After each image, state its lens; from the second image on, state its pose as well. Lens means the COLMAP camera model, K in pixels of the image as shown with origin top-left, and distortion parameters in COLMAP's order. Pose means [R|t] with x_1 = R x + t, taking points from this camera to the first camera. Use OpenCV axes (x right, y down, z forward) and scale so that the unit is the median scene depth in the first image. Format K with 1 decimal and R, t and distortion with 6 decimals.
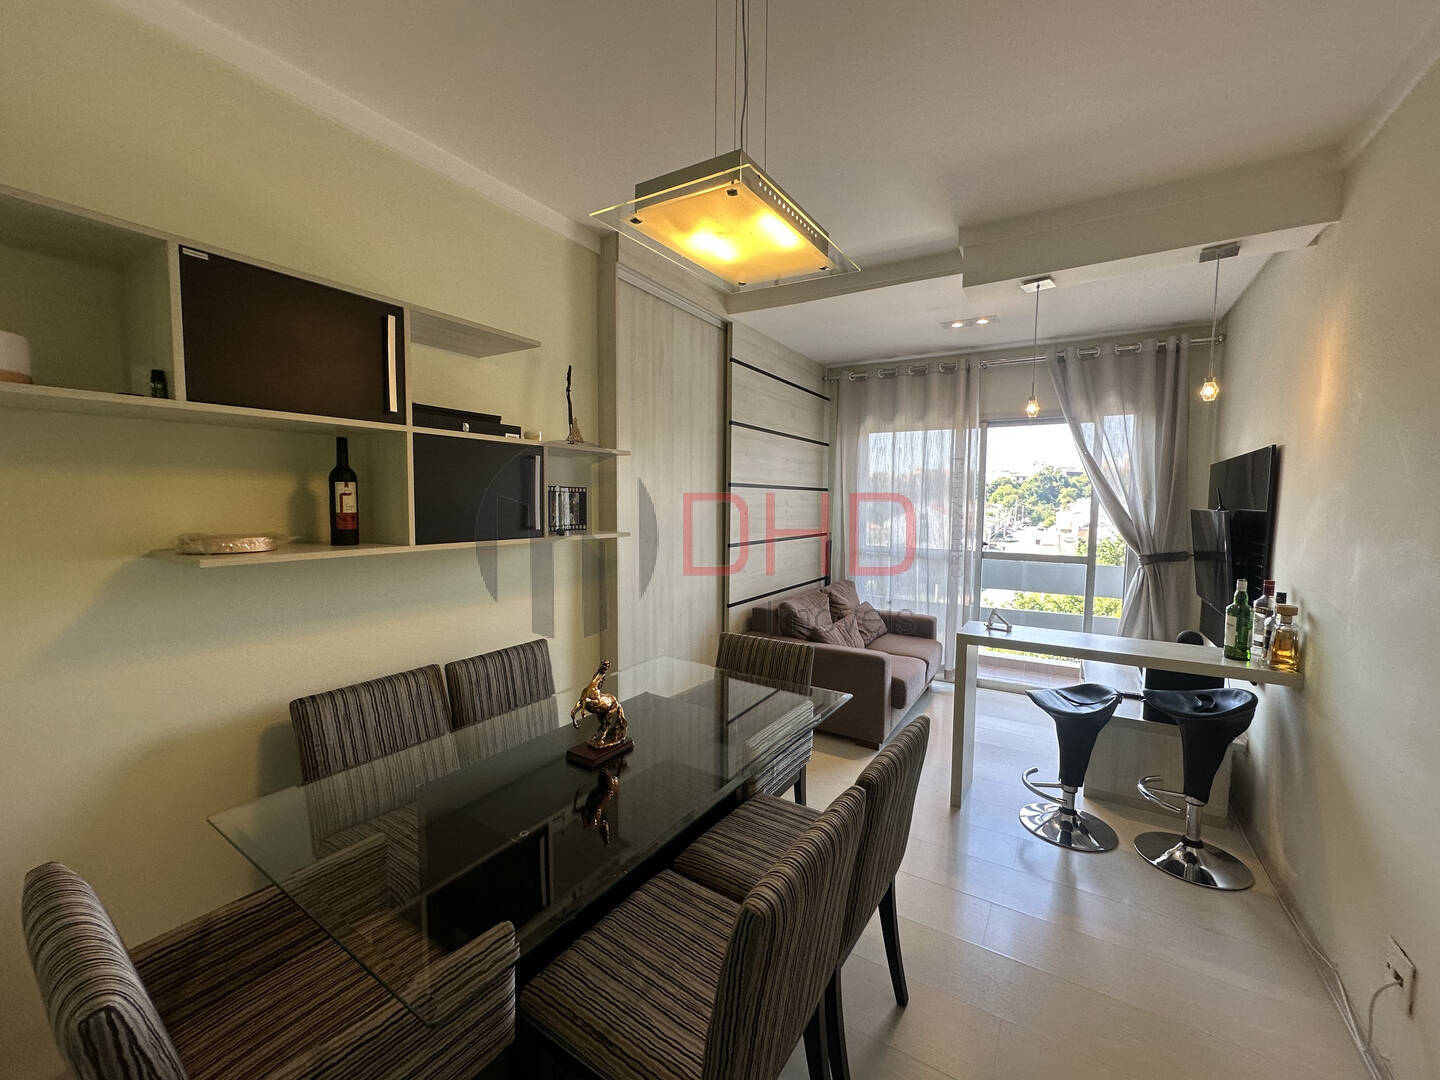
lens RADIAL K [[575.3, 0, 719.1], [0, 575.3, 539.2], [0, 0, 1]] dist [-0.008131, 0.001988]
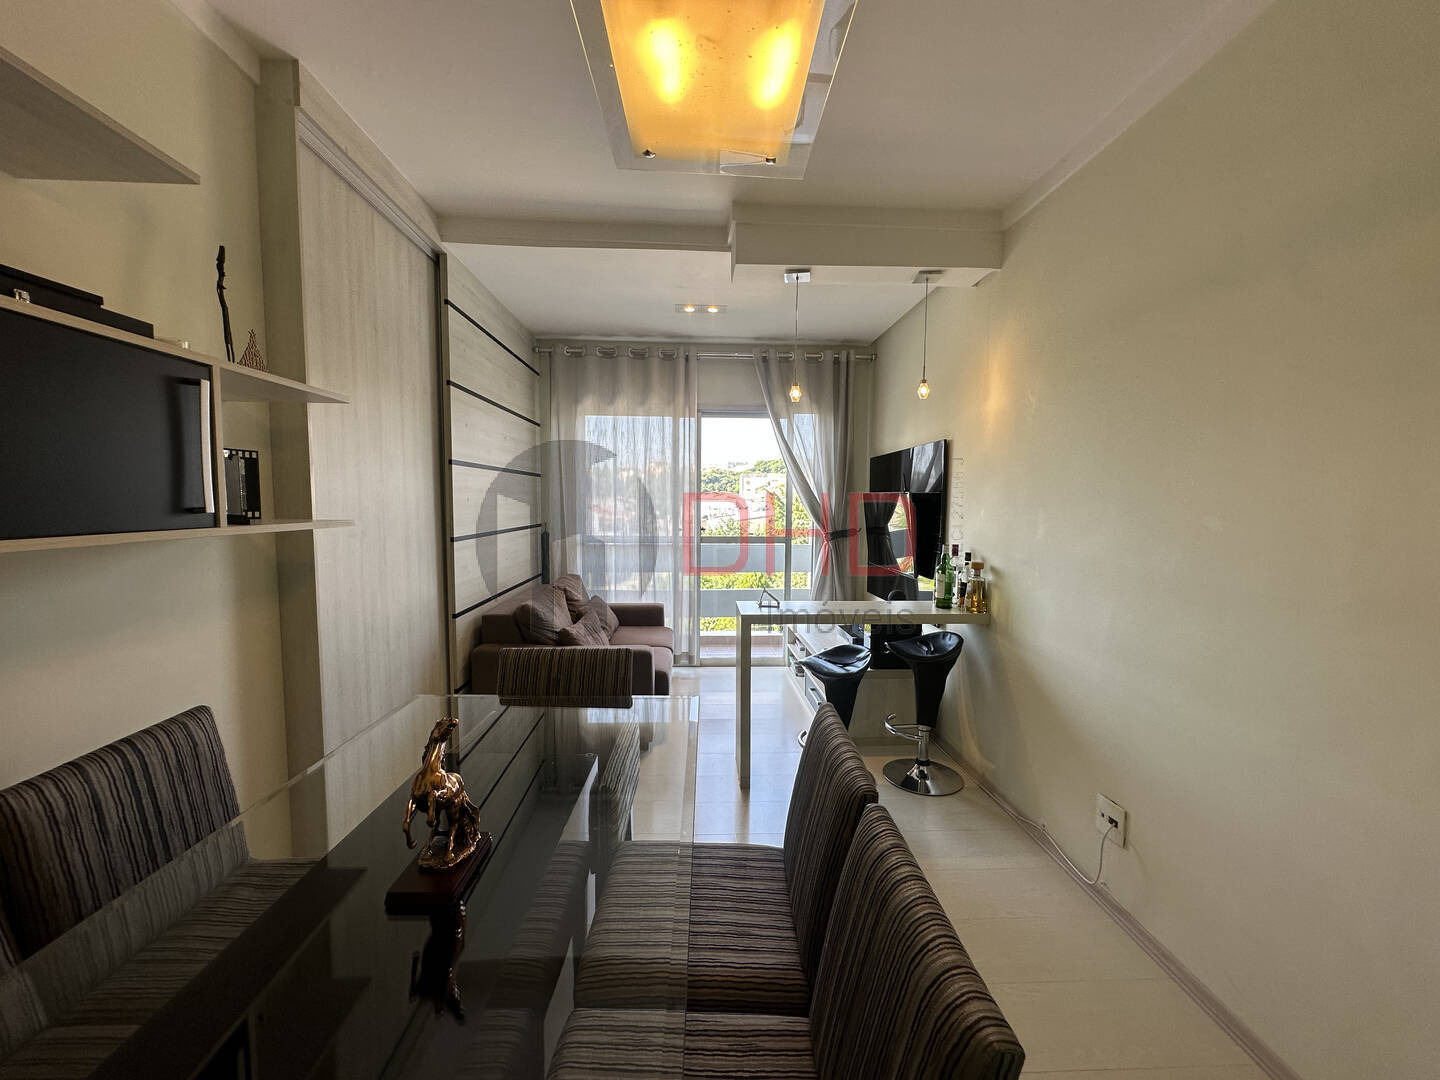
lens RADIAL K [[574.0, 0, 716.9], [0, 574.0, 538.9], [0, 0, 1]] dist [-0.001835, 0.000057]
pose [[0.824980, -0.042915, 0.563530, -0.130910], [0.039632, 0.999051, 0.018063, 0.010397], [-0.563770, 0.007432, 0.825898, 0.152865]]
